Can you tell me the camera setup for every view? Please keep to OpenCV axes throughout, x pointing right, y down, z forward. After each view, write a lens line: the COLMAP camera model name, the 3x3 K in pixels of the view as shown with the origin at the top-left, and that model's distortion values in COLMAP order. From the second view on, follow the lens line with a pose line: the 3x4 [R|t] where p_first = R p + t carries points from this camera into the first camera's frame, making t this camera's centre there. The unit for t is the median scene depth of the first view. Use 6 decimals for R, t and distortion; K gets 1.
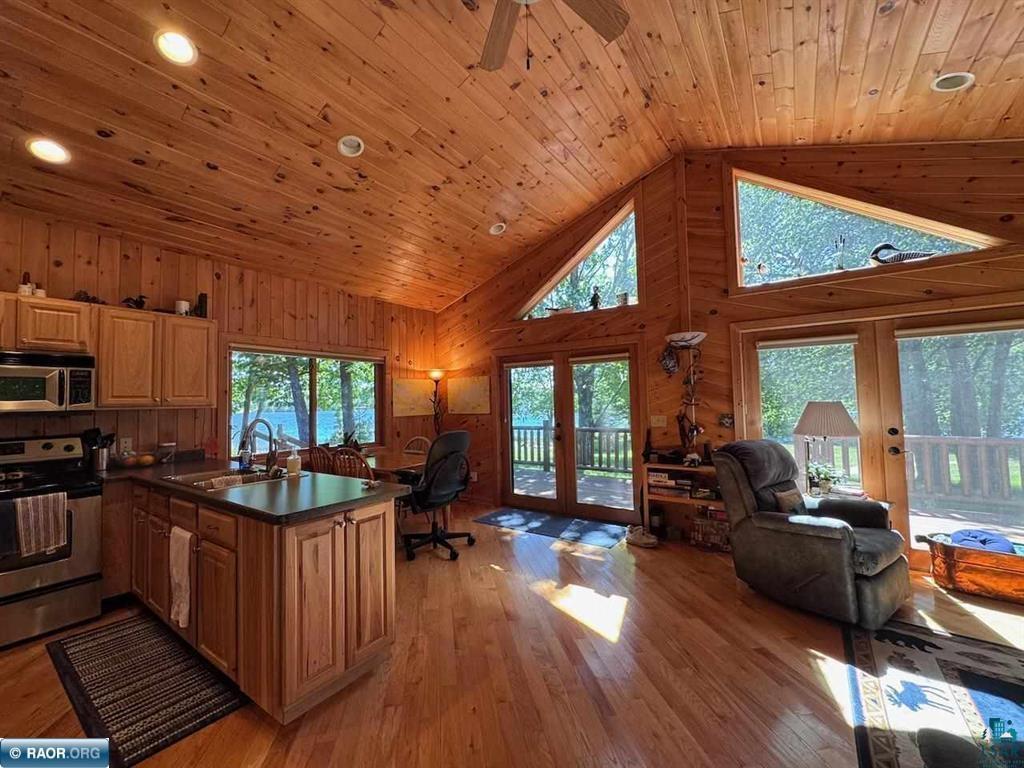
lens RADIAL K [[408.4, 0, 511.8], [0, 408.4, 383.7], [0, 0, 1]] dist [-0.004237, 0.000866]
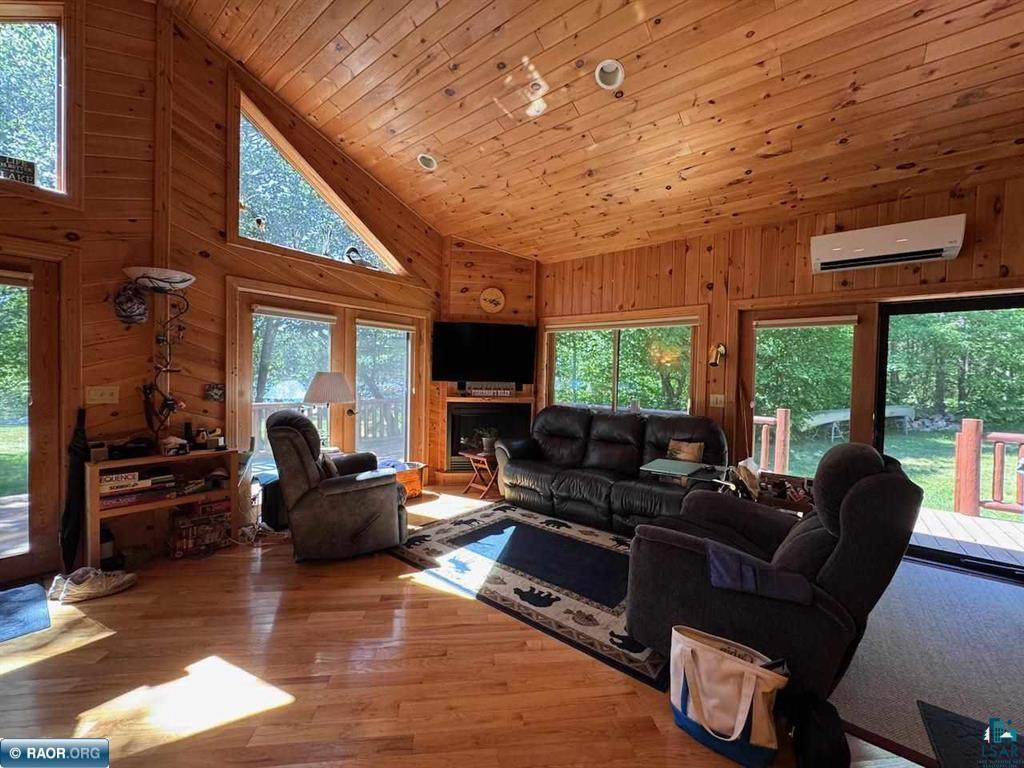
lens RADIAL K [[408.4, 0, 510.6], [0, 408.4, 383.8], [0, 0, 1]] dist [-0.004237, 0.000866]
pose [[0.062516, 0.000391, 0.998044, -0.285106], [-0.068772, 0.997625, 0.003917, 0.033063], [-0.995672, -0.068883, 0.062394, 0.393759]]
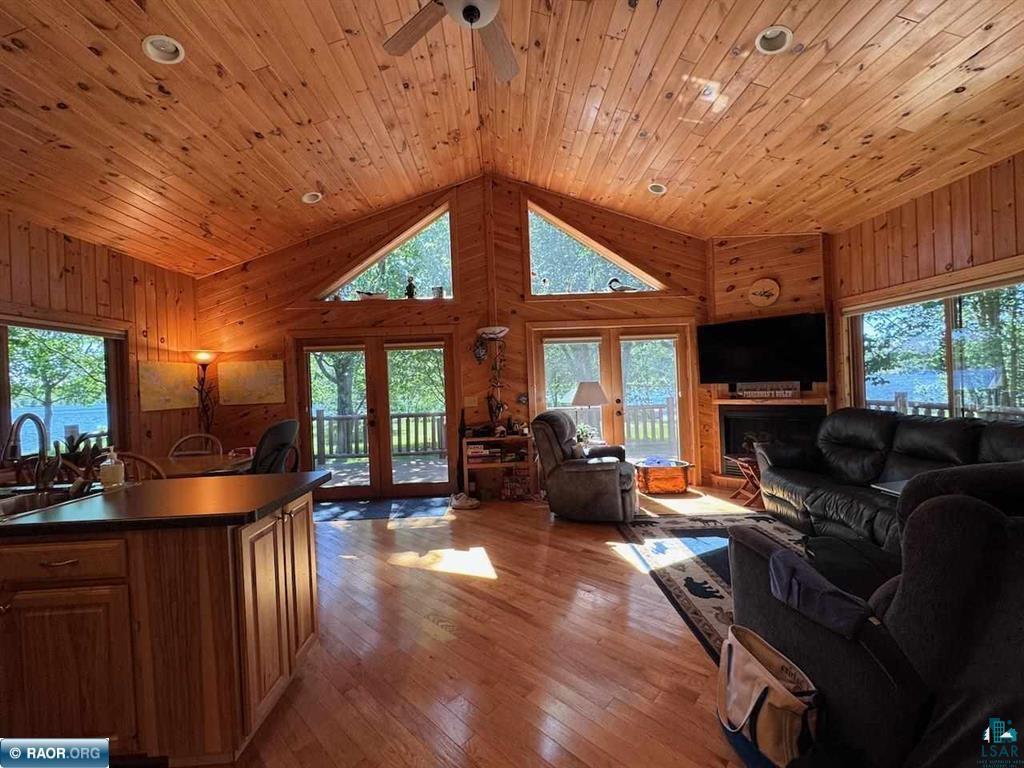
lens RADIAL K [[408.4, 0, 512.7], [0, 408.4, 383.2], [0, 0, 1]] dist [-0.004237, 0.000866]
pose [[0.803474, -0.010586, 0.595245, -0.285705], [-0.003867, 0.999728, 0.022999, 0.014203], [-0.595327, -0.020781, 0.803215, -0.004451]]
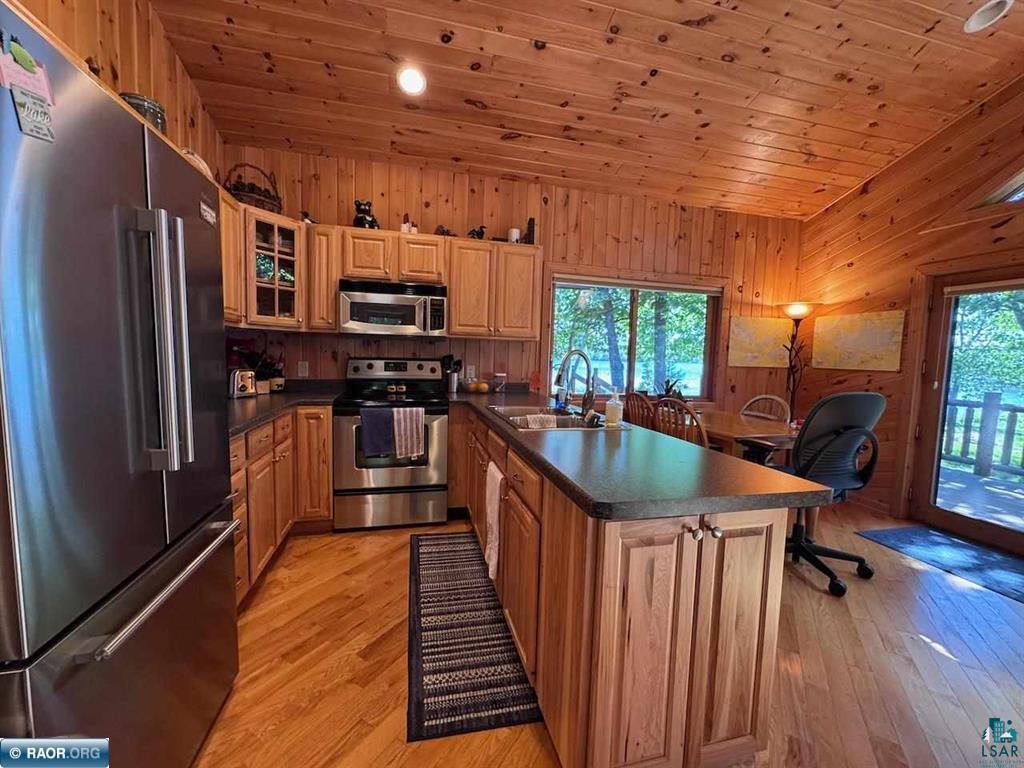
lens RADIAL K [[408.4, 0, 510.1], [0, 408.4, 384.6], [0, 0, 1]] dist [-0.004237, 0.000866]
pose [[0.748969, 0.095344, -0.655710, -0.138502], [-0.018616, 0.992231, 0.123012, 0.043637], [0.662343, -0.079925, 0.744925, 0.232286]]
